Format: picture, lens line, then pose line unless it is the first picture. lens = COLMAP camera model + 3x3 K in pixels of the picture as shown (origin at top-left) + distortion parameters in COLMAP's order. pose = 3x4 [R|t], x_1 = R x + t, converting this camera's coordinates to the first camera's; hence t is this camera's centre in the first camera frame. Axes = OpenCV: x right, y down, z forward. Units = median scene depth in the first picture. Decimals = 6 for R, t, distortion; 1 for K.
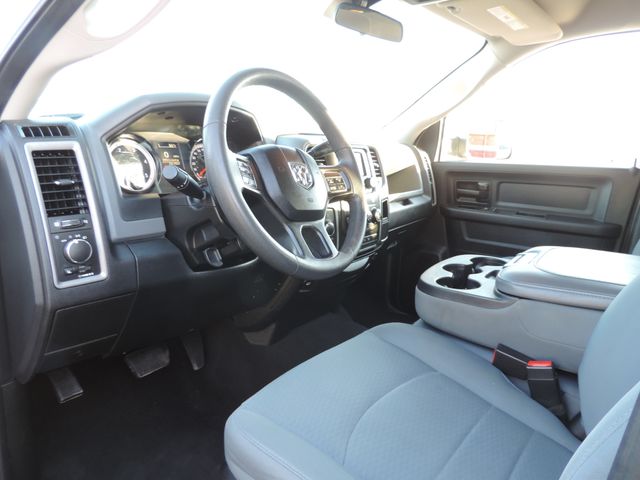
lens RADIAL K [[451.7, 0, 320.0], [0, 451.7, 240.0], [0, 0, 1]] dist [-0.033528, 0.004217]
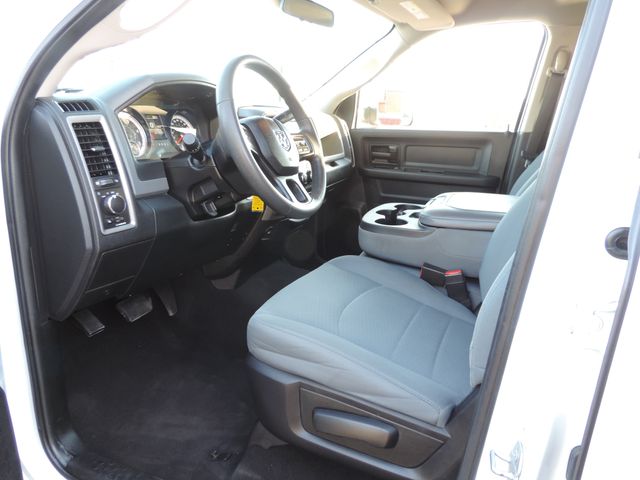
lens RADIAL K [[451.7, 0, 320.0], [0, 451.7, 240.0], [0, 0, 1]] dist [-0.033528, 0.004217]
pose [[0.973886, -0.064798, 0.217594, -0.203817], [0.050002, 0.996090, 0.072832, 0.046626], [-0.221463, -0.060050, 0.973318, -0.262496]]
